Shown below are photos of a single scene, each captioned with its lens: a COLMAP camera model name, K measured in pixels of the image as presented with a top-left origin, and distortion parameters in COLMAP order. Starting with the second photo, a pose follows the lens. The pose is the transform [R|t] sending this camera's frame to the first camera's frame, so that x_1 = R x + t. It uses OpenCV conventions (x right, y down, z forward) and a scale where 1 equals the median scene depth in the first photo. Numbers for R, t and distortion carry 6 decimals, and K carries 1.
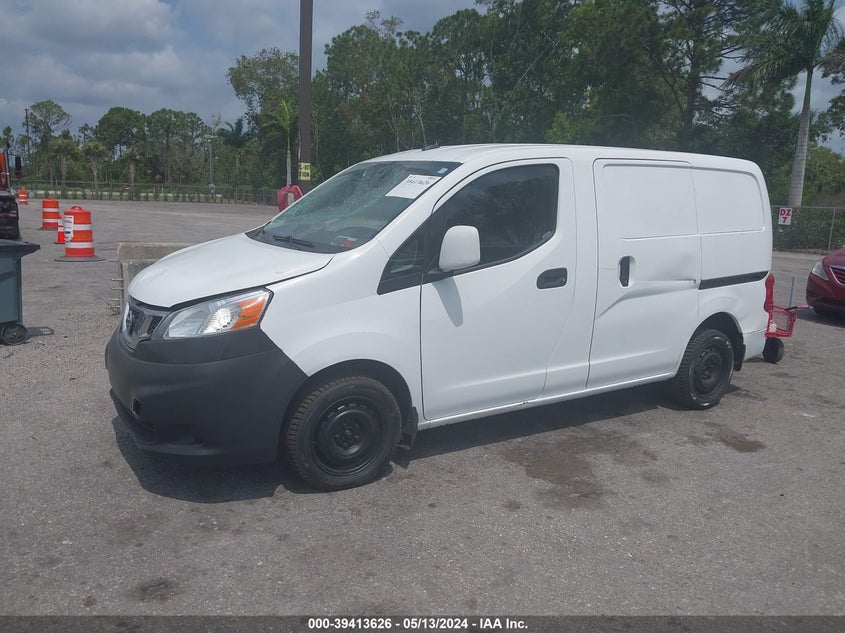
lens RADIAL K [[650.4, 0, 422.5], [0, 650.4, 316.5], [0, 0, 1]] dist [0.001597, -0.007382]
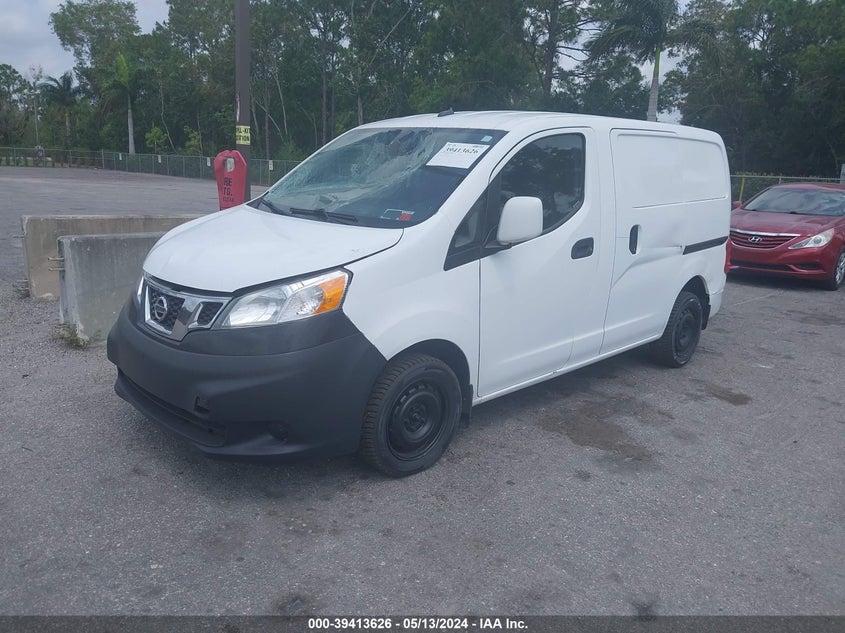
lens RADIAL K [[650.4, 0, 422.5], [0, 650.4, 316.5], [0, 0, 1]] dist [0.001597, -0.007382]
pose [[0.977493, -0.043889, 0.206351, -0.255932], [0.033154, 0.997925, 0.055196, -0.016970], [-0.208345, -0.047113, 0.976920, 0.062230]]
